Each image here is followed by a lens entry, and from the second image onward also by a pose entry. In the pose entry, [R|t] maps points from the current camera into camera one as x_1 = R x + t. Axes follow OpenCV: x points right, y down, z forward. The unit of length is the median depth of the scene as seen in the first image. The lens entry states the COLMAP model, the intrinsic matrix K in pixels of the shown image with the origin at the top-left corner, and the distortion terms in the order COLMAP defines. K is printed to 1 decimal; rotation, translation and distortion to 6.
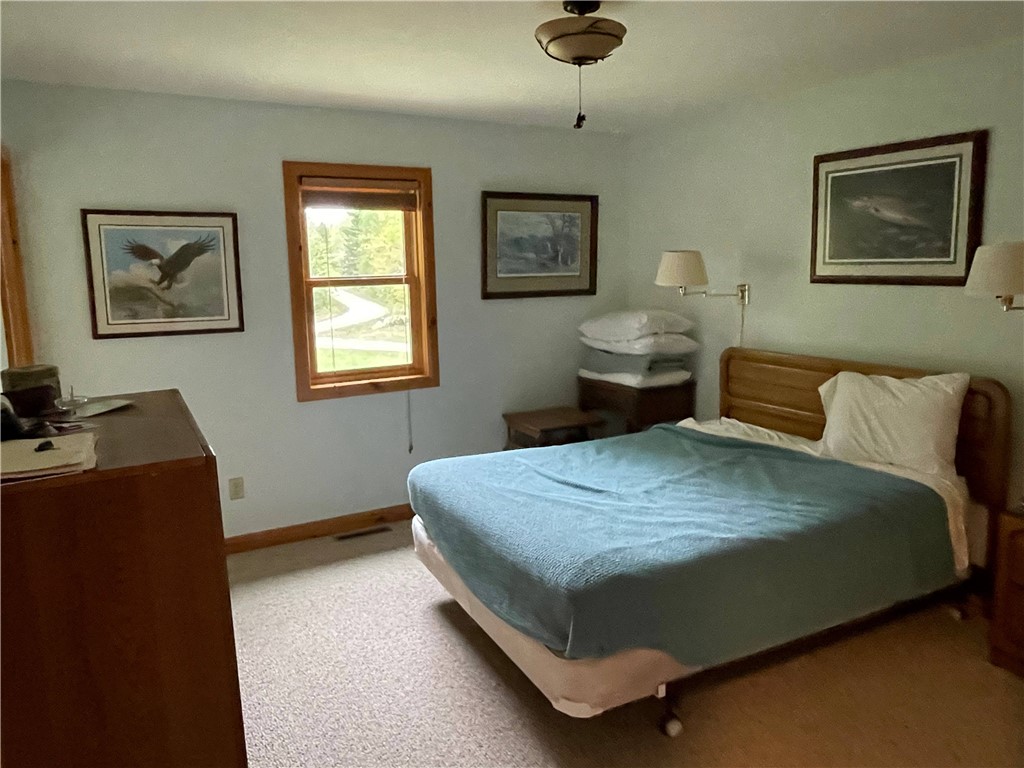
lens RADIAL K [[759.0, 0, 504.6], [0, 759.0, 371.3], [0, 0, 1]] dist [-0.001741, -0.006110]
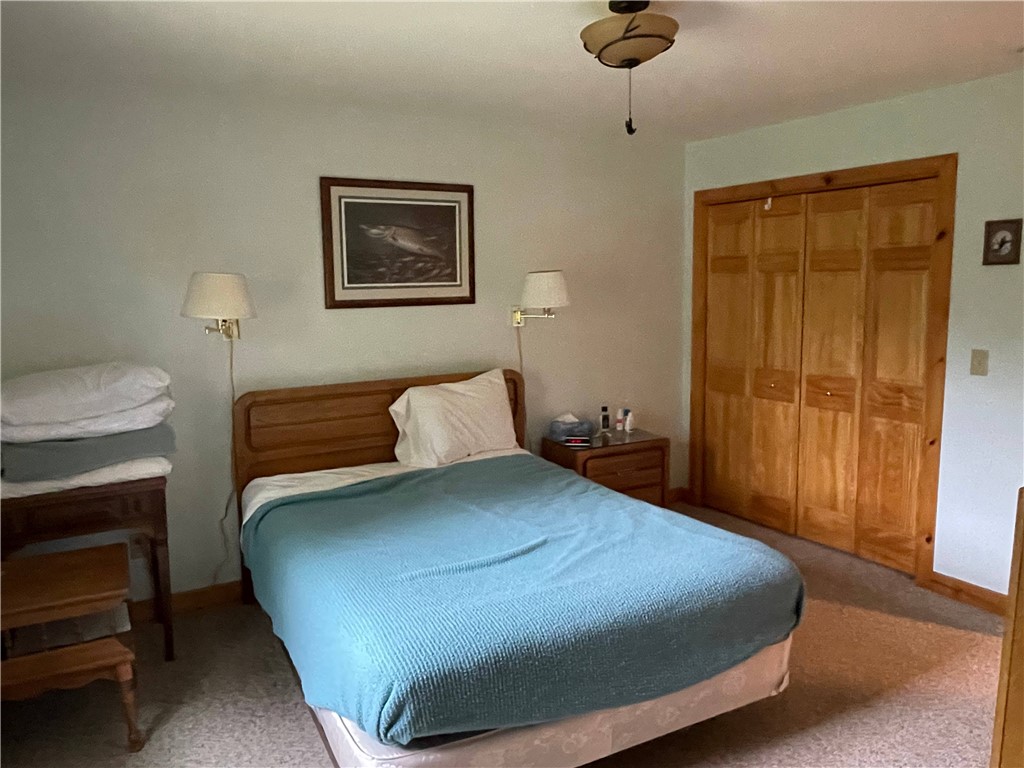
lens RADIAL K [[759.0, 0, 504.6], [0, 759.0, 371.3], [0, 0, 1]] dist [-0.001741, -0.006110]
pose [[-0.055108, -0.102624, 0.993193, -0.647121], [0.158416, 0.981206, 0.110175, -0.124429], [-0.985833, 0.163409, -0.037815, 0.945449]]
